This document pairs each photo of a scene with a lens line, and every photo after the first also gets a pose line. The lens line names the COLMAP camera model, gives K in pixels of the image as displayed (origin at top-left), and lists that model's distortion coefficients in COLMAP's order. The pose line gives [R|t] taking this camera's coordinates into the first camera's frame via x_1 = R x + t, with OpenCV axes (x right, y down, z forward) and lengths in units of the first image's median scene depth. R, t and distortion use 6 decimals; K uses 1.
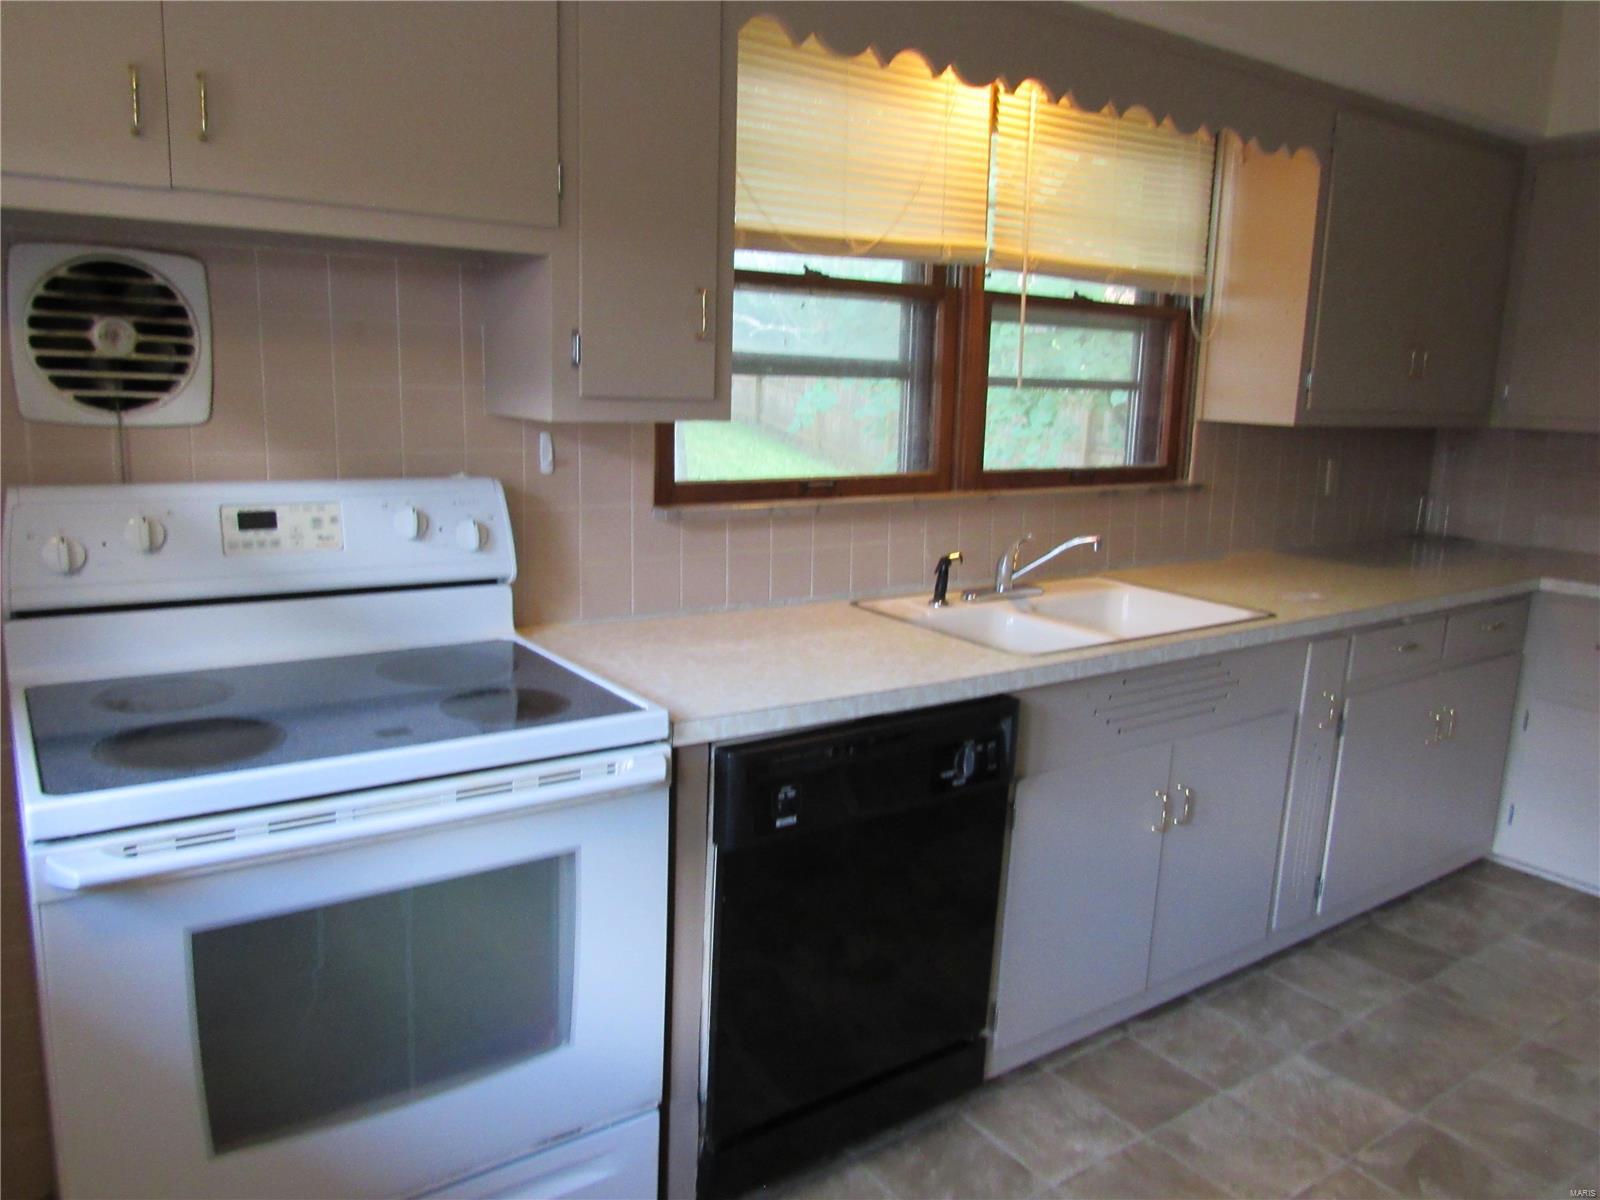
lens RADIAL K [[1134.3, 0, 800.0], [0, 1134.3, 600.0], [0, 0, 1]] dist [-0.053072, 0.045109]
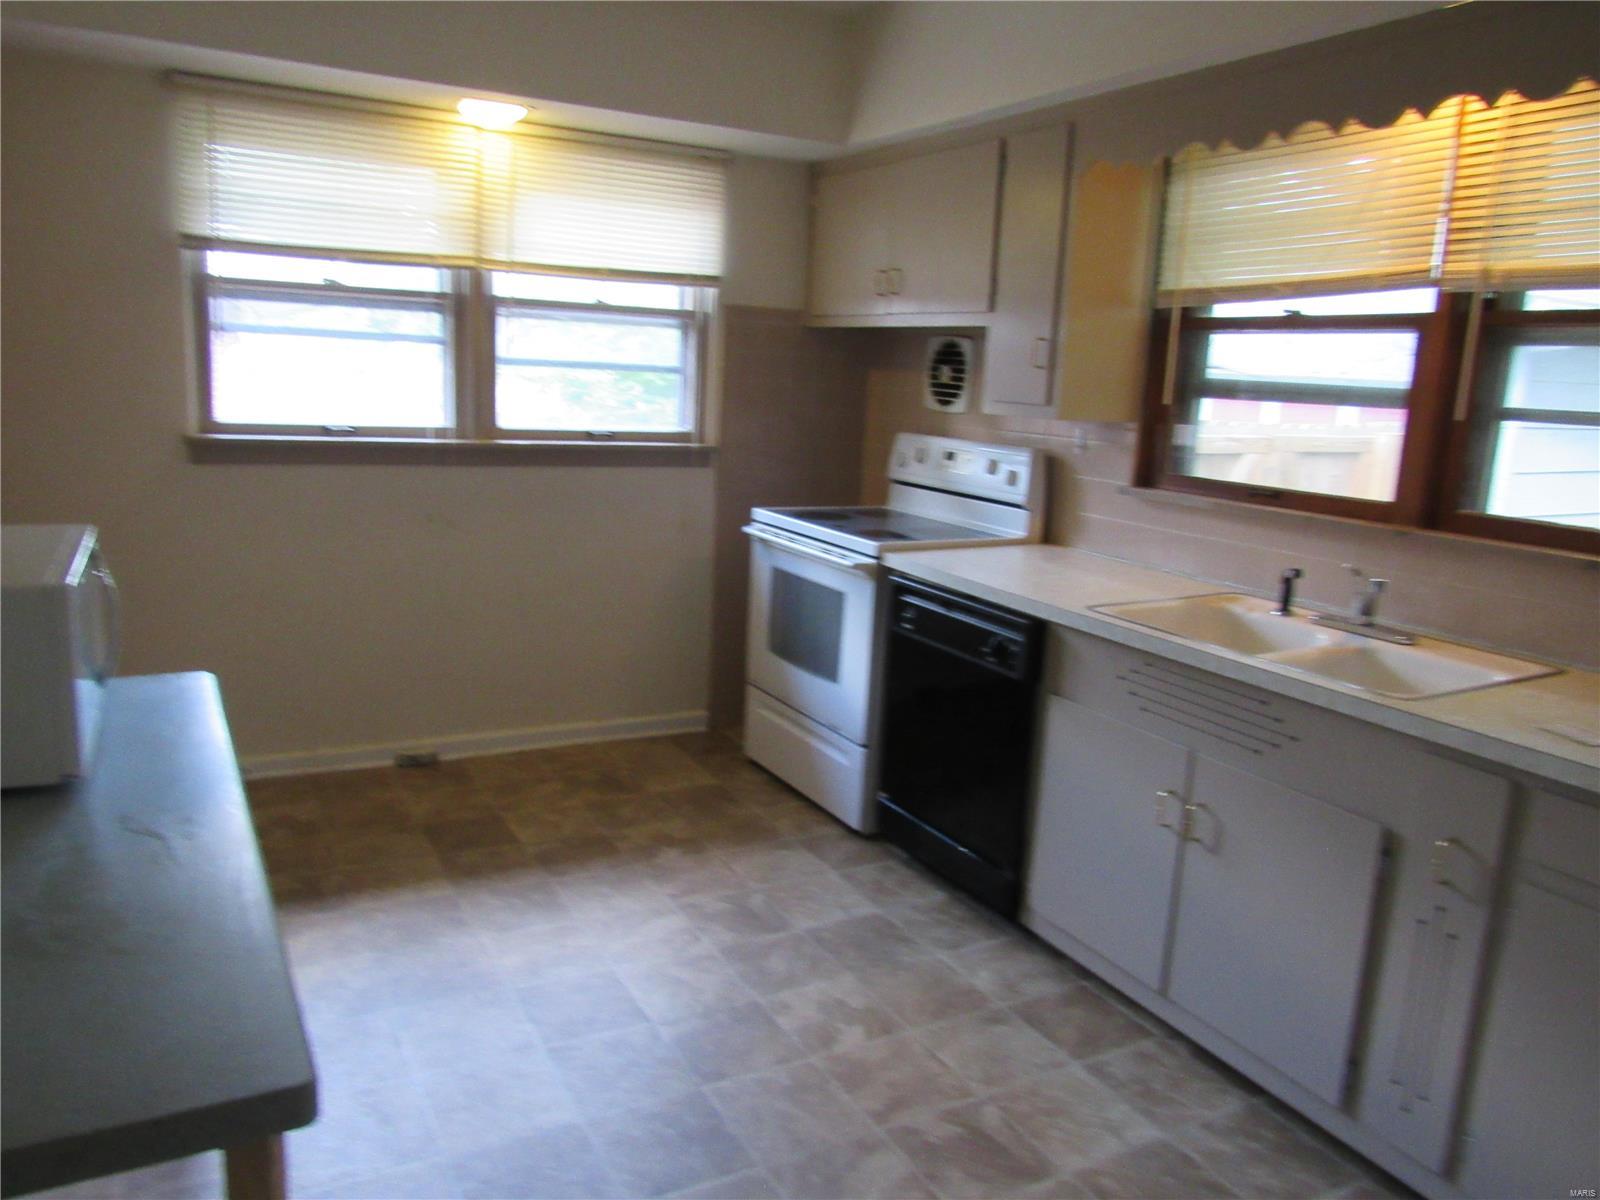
lens RADIAL K [[1133.6, 0, 782.9], [0, 1133.6, 596.7], [0, 0, 1]] dist [-0.017698, 0.003701]
pose [[-0.102238, 0.161396, -0.981580, 1.273336], [-0.241854, 0.953109, 0.181905, -0.095067], [0.964911, 0.255997, -0.058410, 0.635484]]
